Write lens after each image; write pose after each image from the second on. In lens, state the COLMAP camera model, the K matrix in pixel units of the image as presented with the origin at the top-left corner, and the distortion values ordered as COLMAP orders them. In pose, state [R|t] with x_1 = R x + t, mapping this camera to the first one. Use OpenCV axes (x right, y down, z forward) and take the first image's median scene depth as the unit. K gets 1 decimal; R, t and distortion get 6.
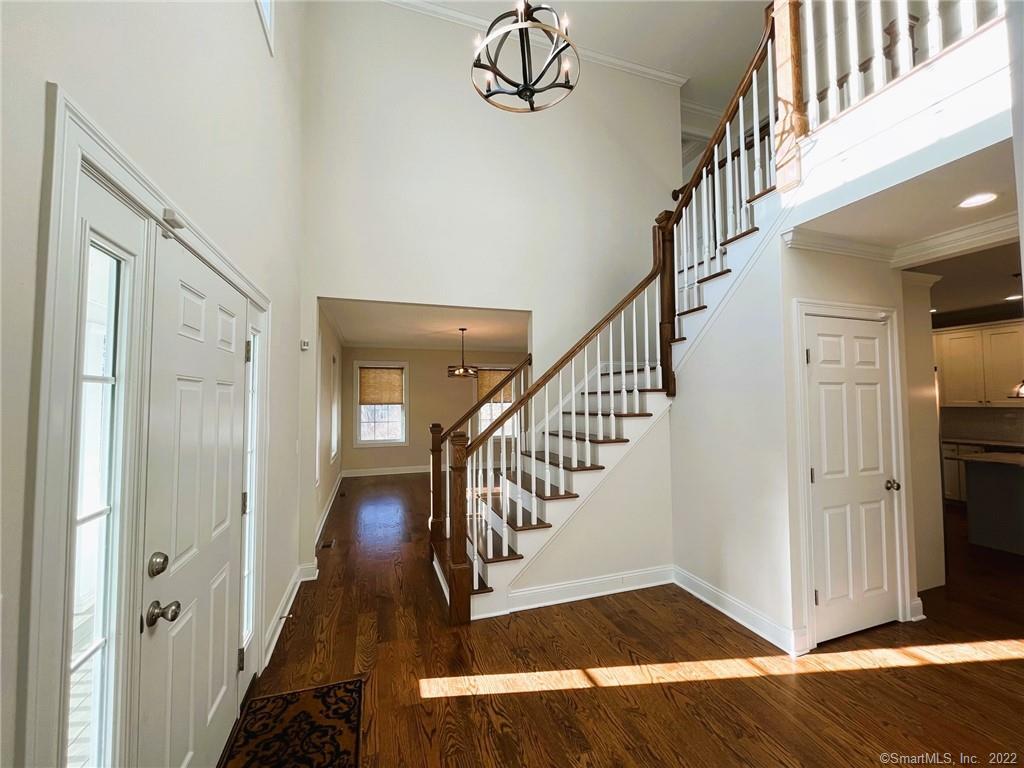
lens RADIAL K [[414.5, 0, 511.8], [0, 414.5, 382.6], [0, 0, 1]] dist [0.000913, 0.000057]
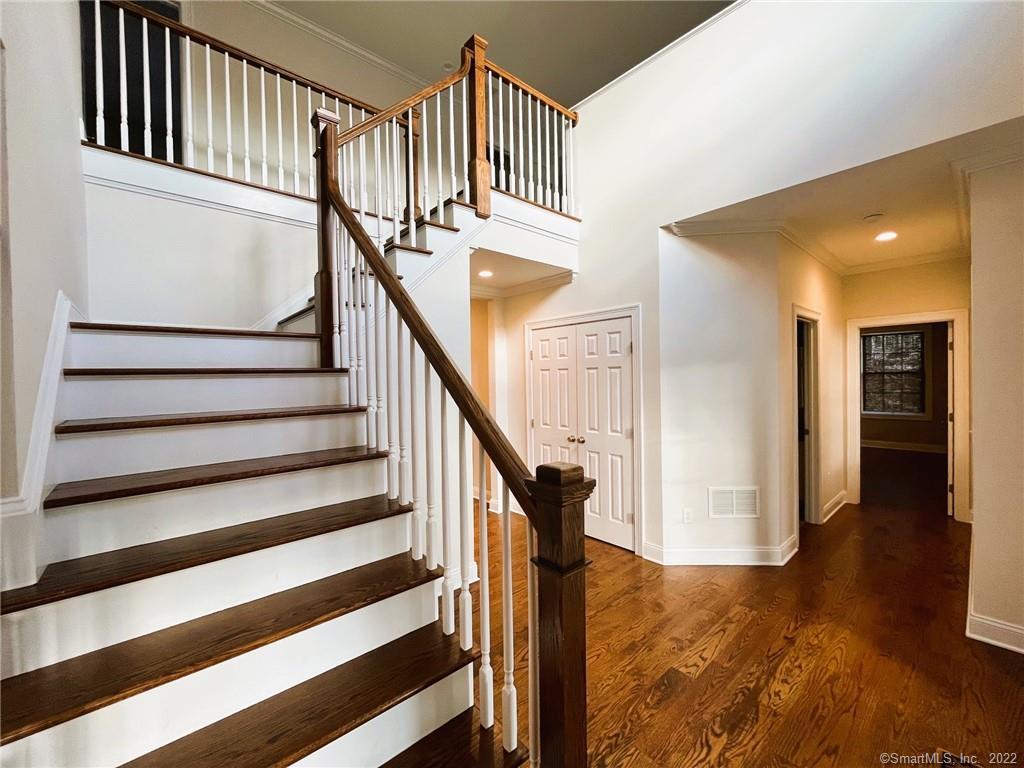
lens RADIAL K [[414.5, 0, 510.5], [0, 414.5, 383.3], [0, 0, 1]] dist [0.000913, 0.000057]
pose [[-0.384106, 0.001900, 0.923287, -0.708544], [-0.019242, 0.999764, -0.010062, 0.076971], [-0.923088, -0.021631, -0.383979, 1.833700]]
